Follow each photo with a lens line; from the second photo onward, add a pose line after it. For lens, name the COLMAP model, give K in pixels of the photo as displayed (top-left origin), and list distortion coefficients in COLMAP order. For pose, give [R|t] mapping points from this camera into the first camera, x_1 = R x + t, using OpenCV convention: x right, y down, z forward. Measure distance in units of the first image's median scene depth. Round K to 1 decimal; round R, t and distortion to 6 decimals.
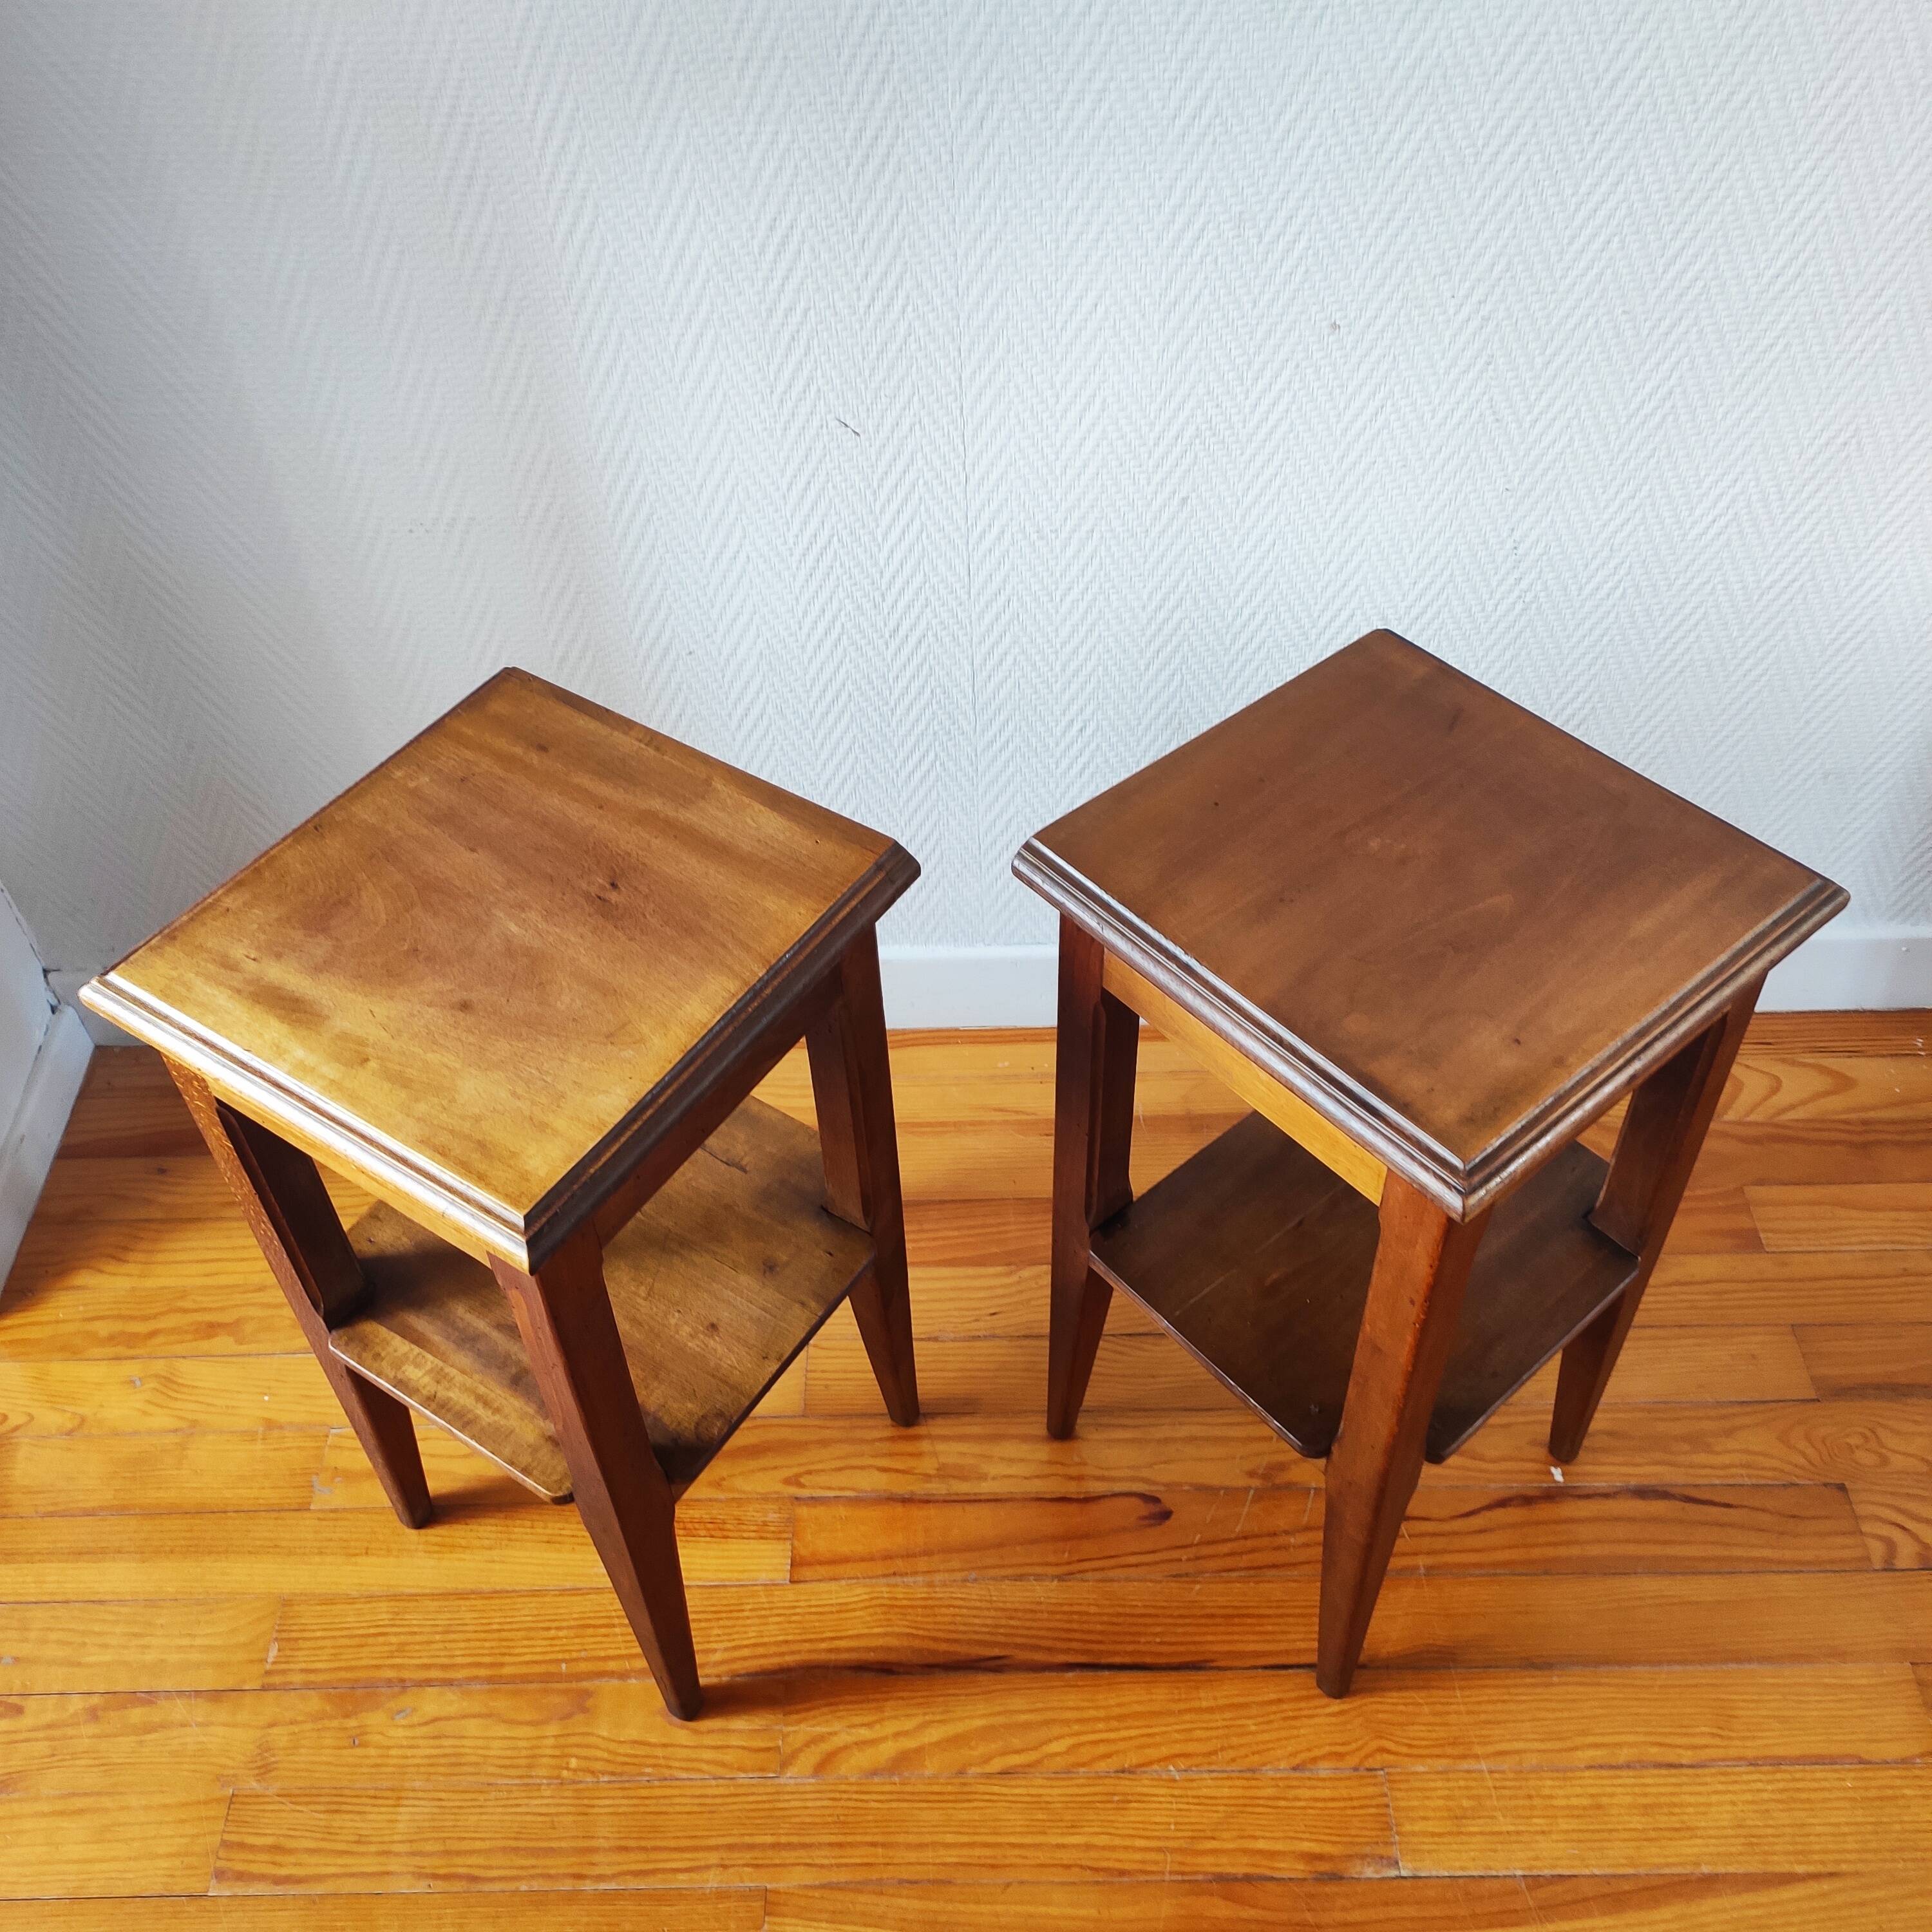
lens RADIAL K [[1925.0, 0, 962.0], [0, 1925.0, 970.0], [0, 0, 1]] dist [0.032675, 0.000000]
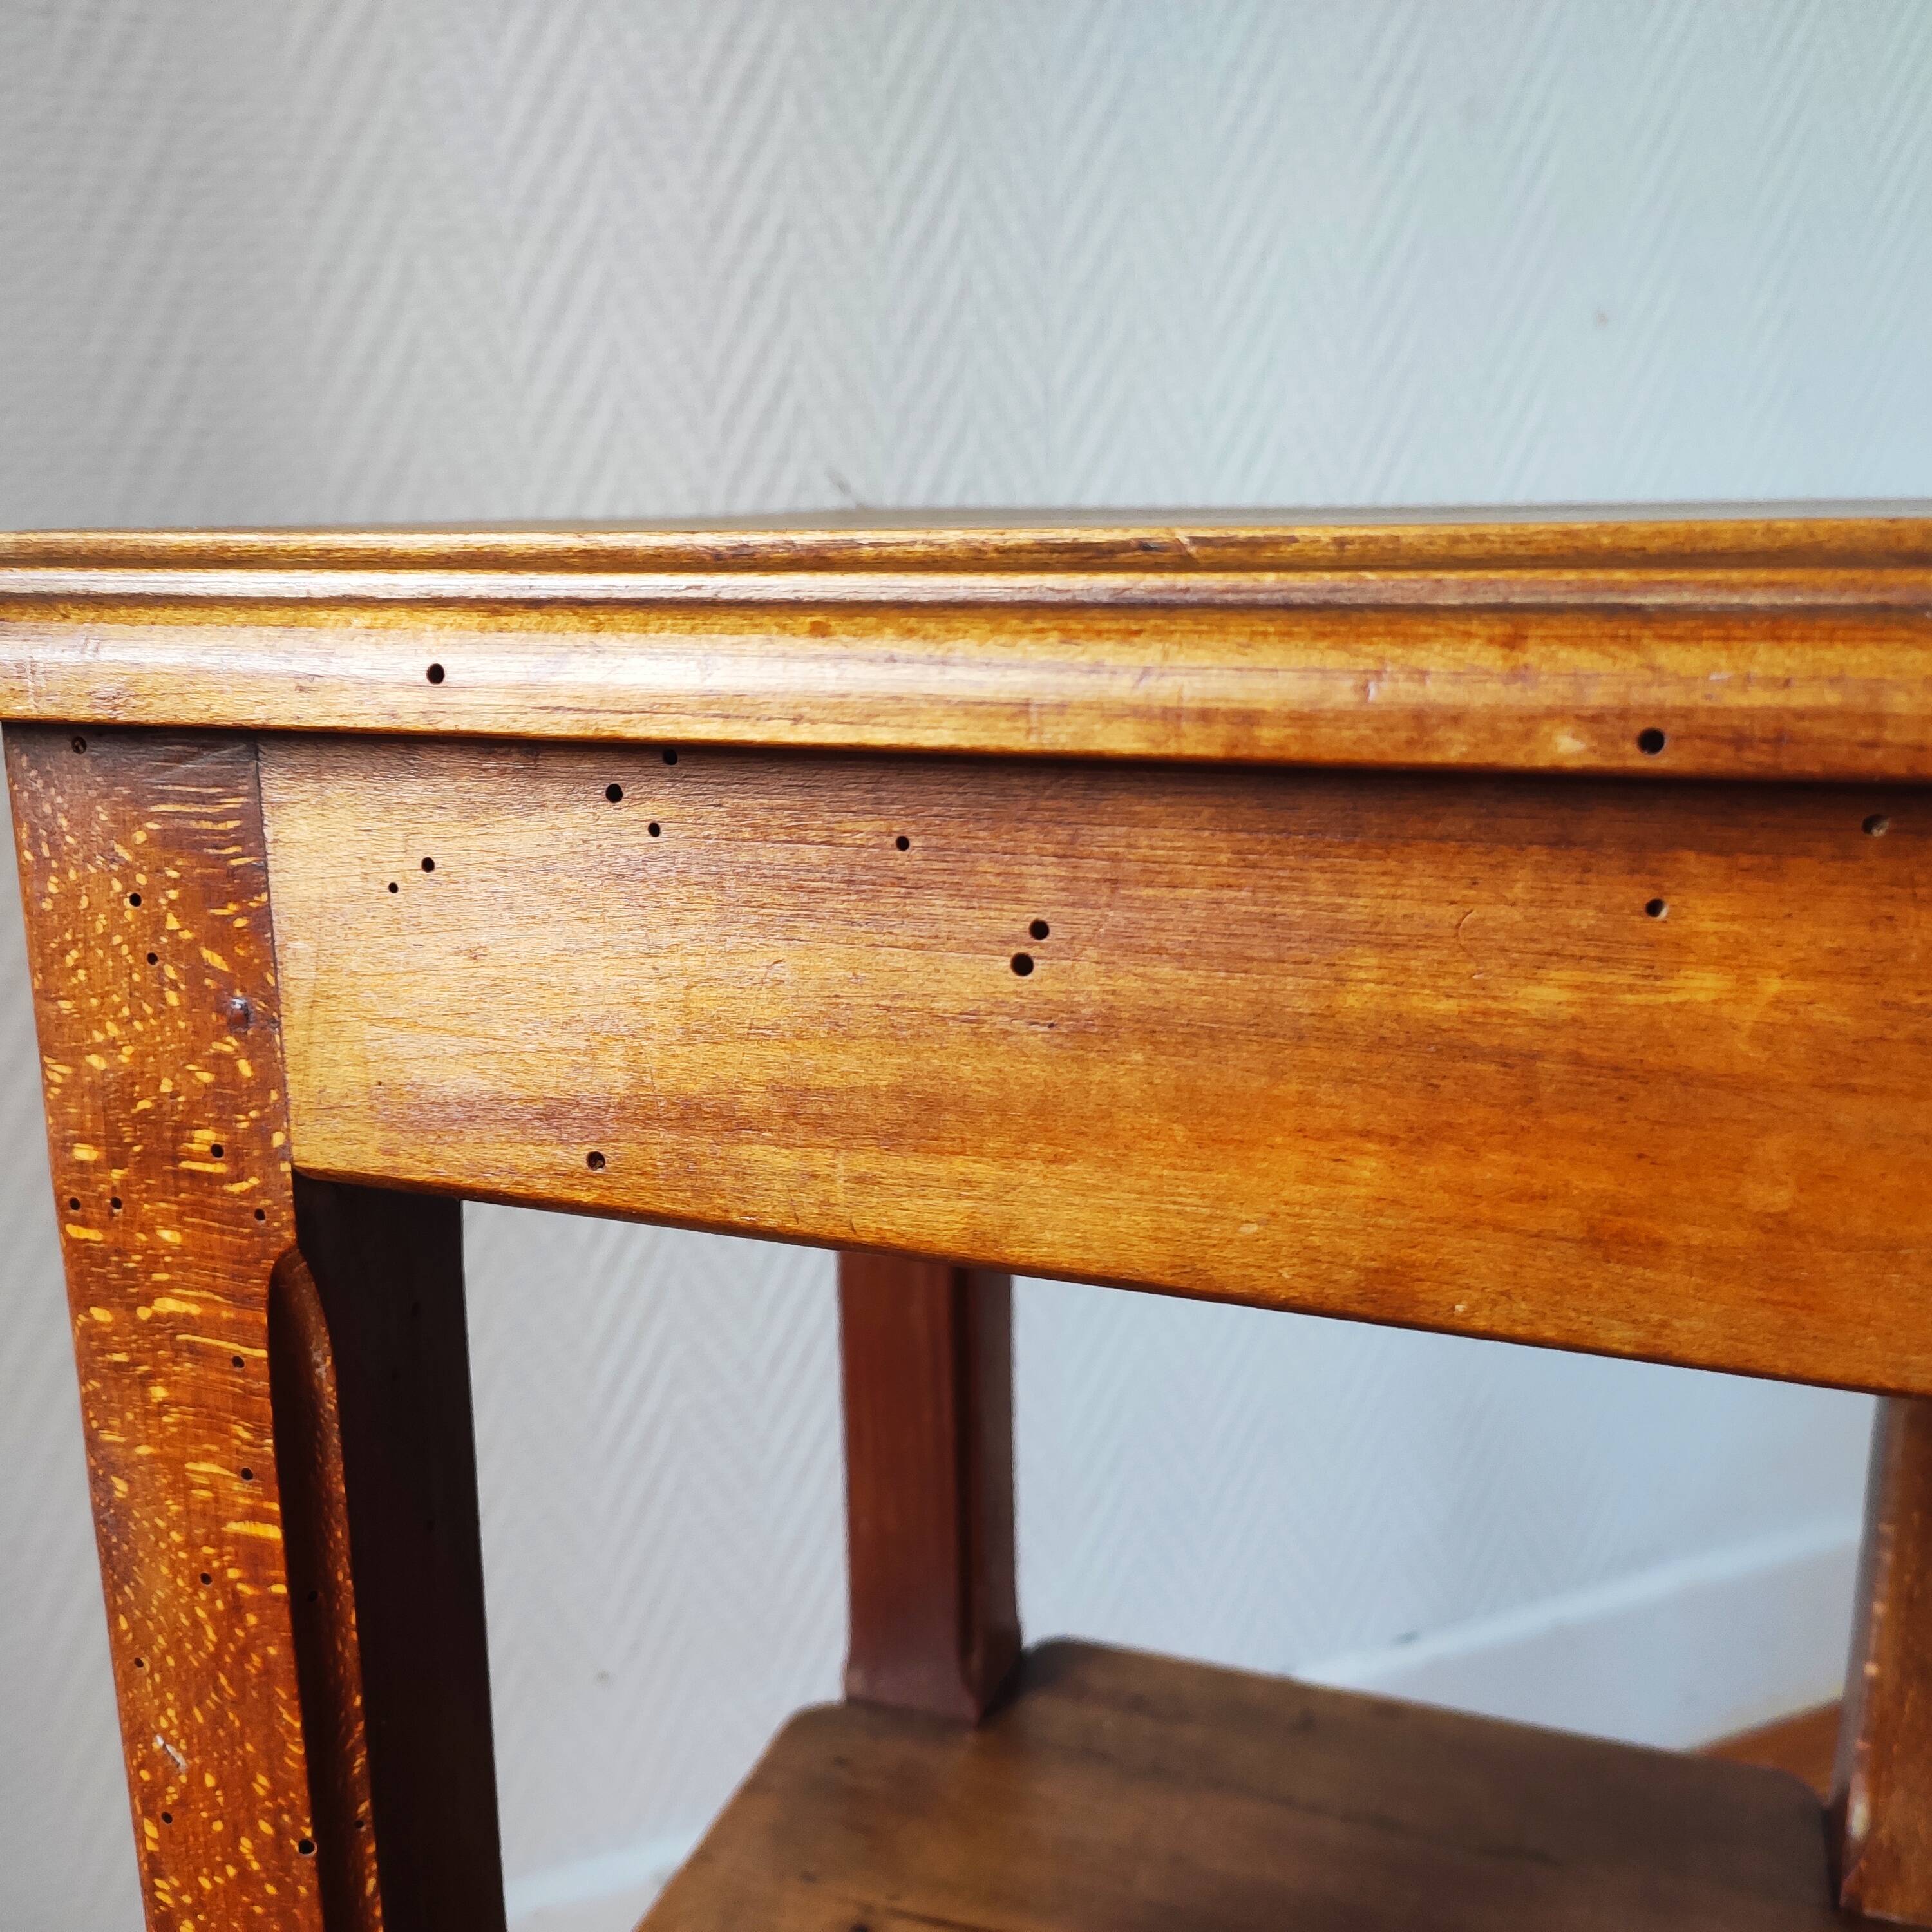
lens RADIAL K [[1959.1, 0, 941.7], [0, 1959.1, 961.4], [0, 0, 1]] dist [0.001955, 0.000000]
pose [[0.924458, -0.072213, 0.374383, -0.247941], [0.272198, 0.812569, -0.515403, 0.097657], [-0.266993, 0.578375, 0.770842, 0.688402]]
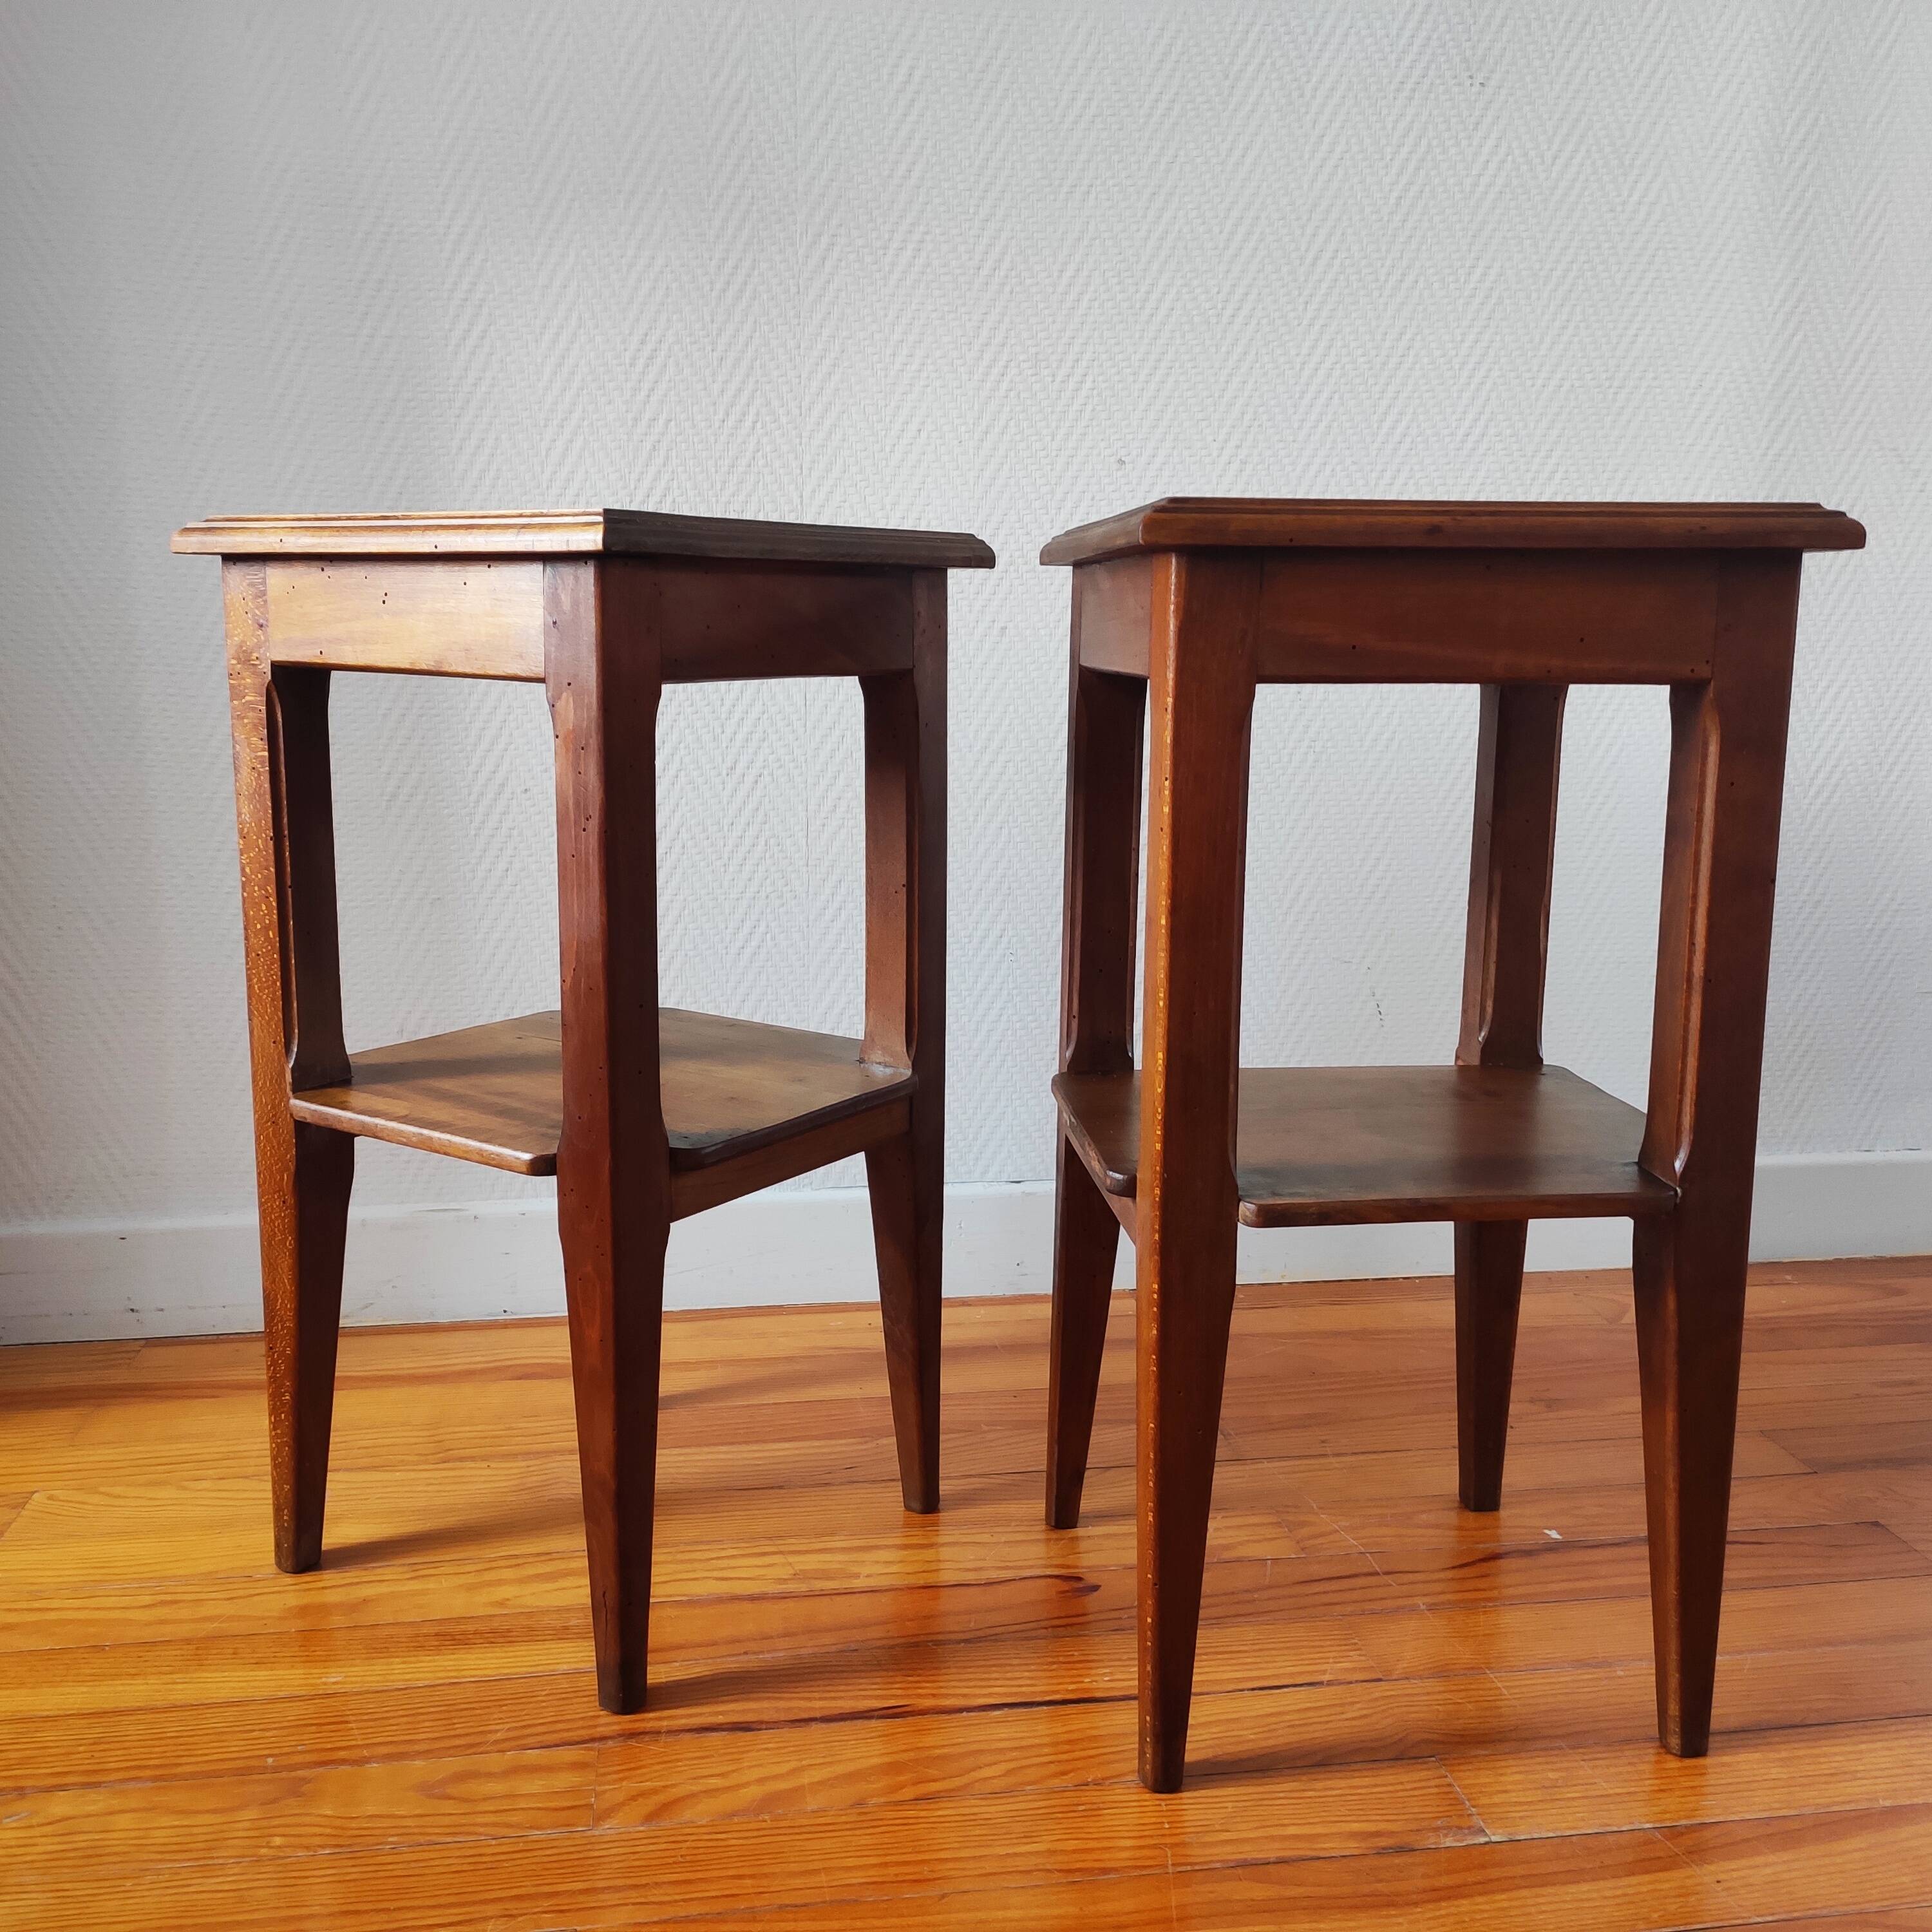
lens RADIAL K [[1925.0, 0, 965.8], [0, 1925.0, 971.8], [0, 0, 1]] dist [0.032675, 0.000000]
pose [[0.988820, 0.012218, 0.148613, -0.070820], [0.079385, 0.800527, -0.594016, 0.601059], [-0.126226, 0.599172, 0.790607, 0.267536]]
